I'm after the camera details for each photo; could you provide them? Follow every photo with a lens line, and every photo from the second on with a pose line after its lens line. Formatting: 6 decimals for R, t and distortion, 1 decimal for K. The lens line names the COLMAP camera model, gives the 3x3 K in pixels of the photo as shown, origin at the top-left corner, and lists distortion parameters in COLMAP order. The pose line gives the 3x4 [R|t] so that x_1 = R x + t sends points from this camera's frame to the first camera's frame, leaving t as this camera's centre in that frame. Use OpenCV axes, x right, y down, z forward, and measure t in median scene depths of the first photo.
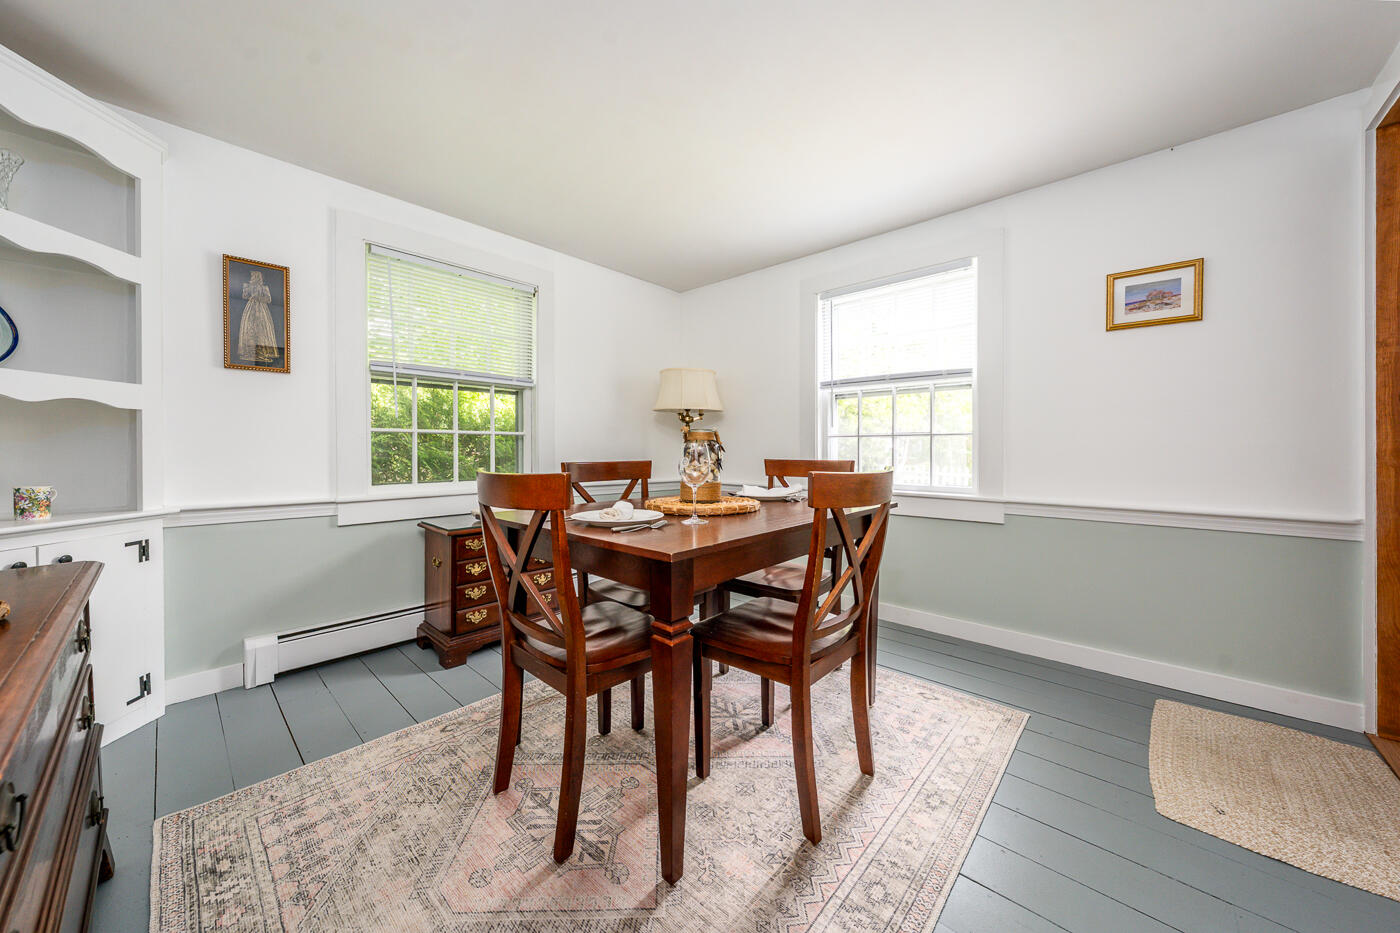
lens RADIAL K [[483.3, 0, 703.6], [0, 483.3, 452.7], [0, 0, 1]] dist [-0.002680, -0.000600]
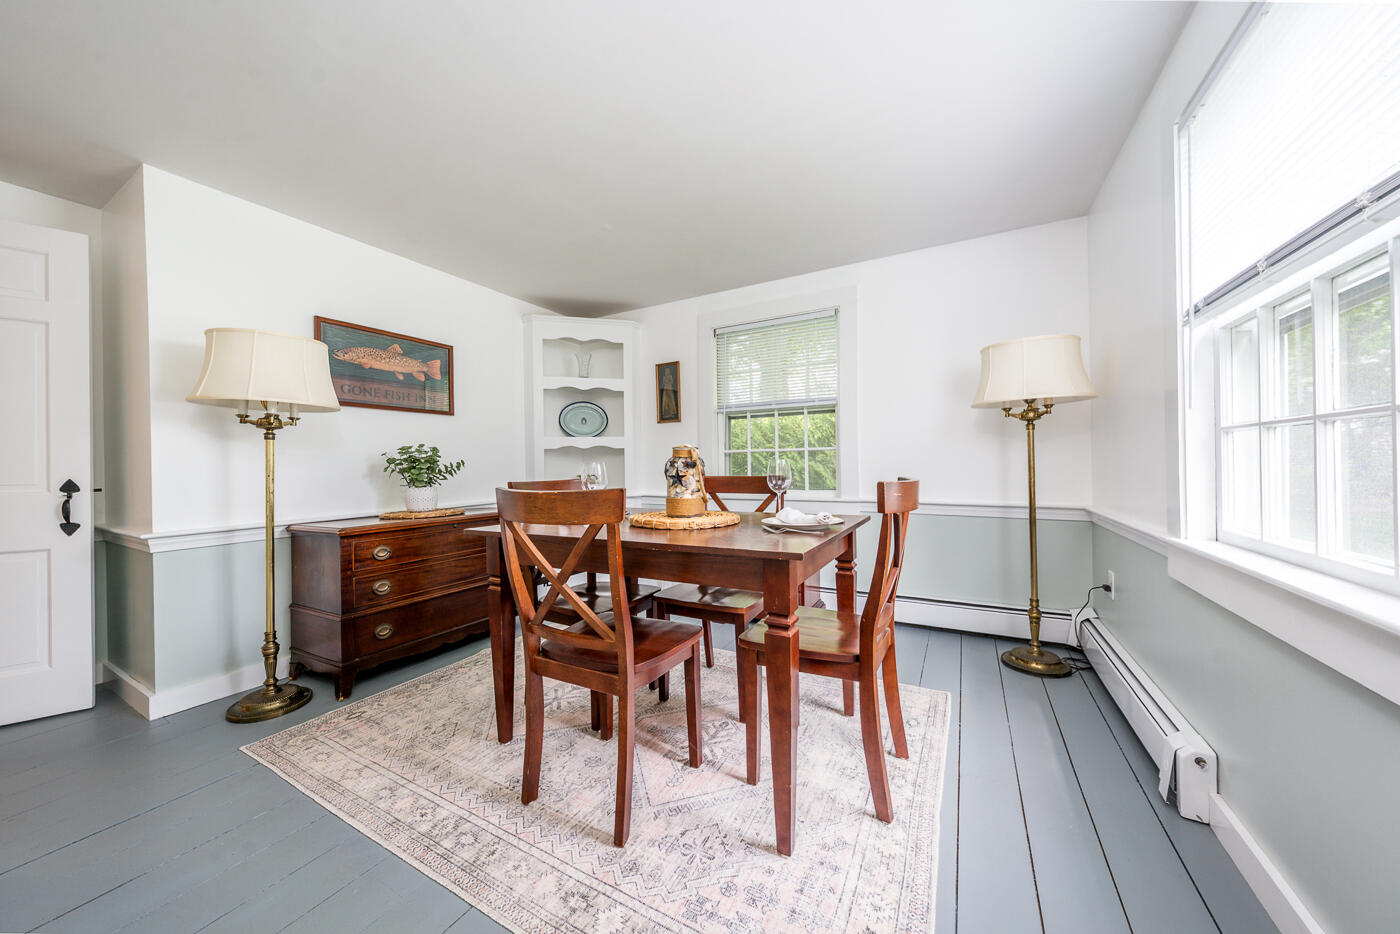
lens RADIAL K [[483.3, 0, 703.0], [0, 483.3, 467.7], [0, 0, 1]] dist [-0.002680, -0.000600]
pose [[0.245547, 0.004651, -0.969373, 0.889591], [0.006066, 0.999962, 0.006335, -0.010107], [0.969366, -0.007436, 0.245510, 0.684336]]
